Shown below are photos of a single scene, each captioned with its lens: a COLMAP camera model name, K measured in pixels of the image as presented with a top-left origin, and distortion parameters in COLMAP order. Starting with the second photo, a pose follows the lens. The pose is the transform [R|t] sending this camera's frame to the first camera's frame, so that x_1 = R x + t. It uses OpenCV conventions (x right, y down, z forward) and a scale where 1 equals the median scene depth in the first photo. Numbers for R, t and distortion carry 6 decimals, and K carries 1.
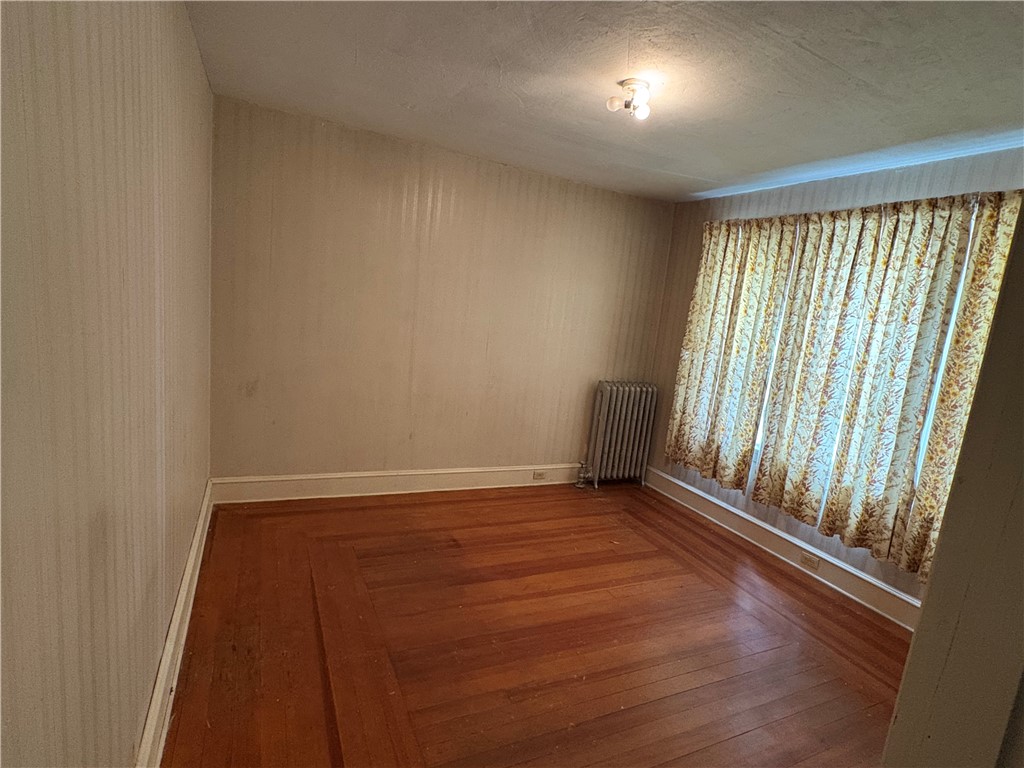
lens RADIAL K [[510.8, 0, 510.7], [0, 510.8, 384.7], [0, 0, 1]] dist [0.000539, -0.000177]
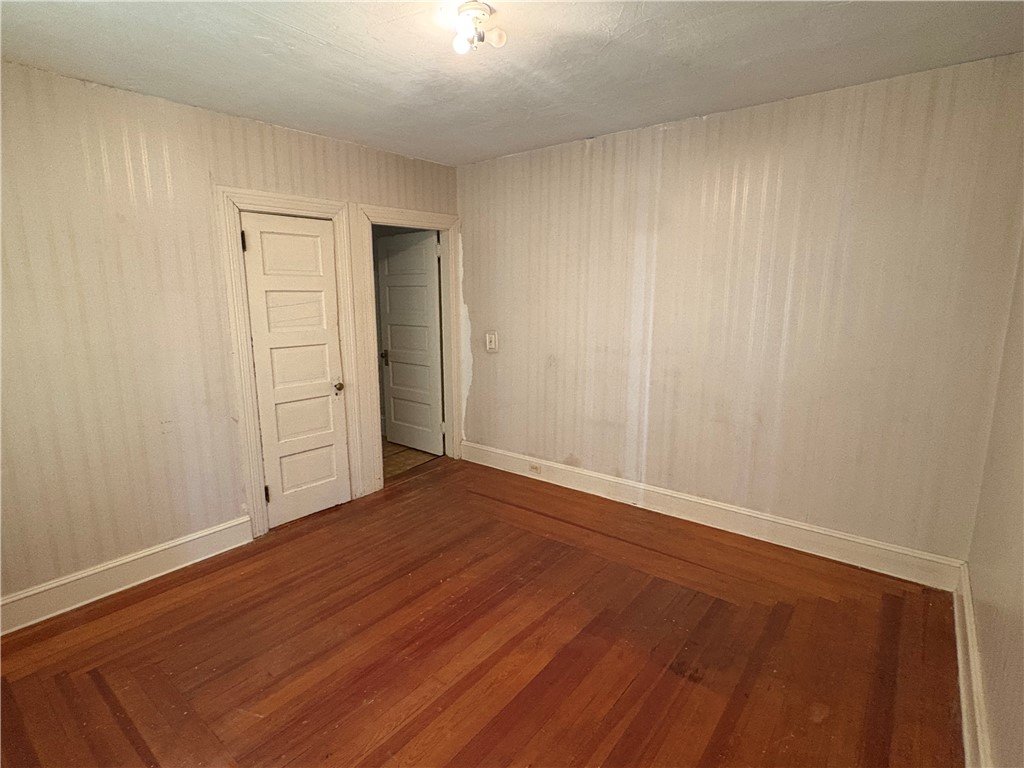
lens RADIAL K [[510.8, 0, 502.1], [0, 510.8, 375.5], [0, 0, 1]] dist [0.000539, -0.000177]
pose [[-0.891236, -0.025478, -0.452824, 0.454842], [-0.168585, 0.945493, 0.278606, -0.213068], [0.421044, 0.324643, -0.846953, 1.510270]]
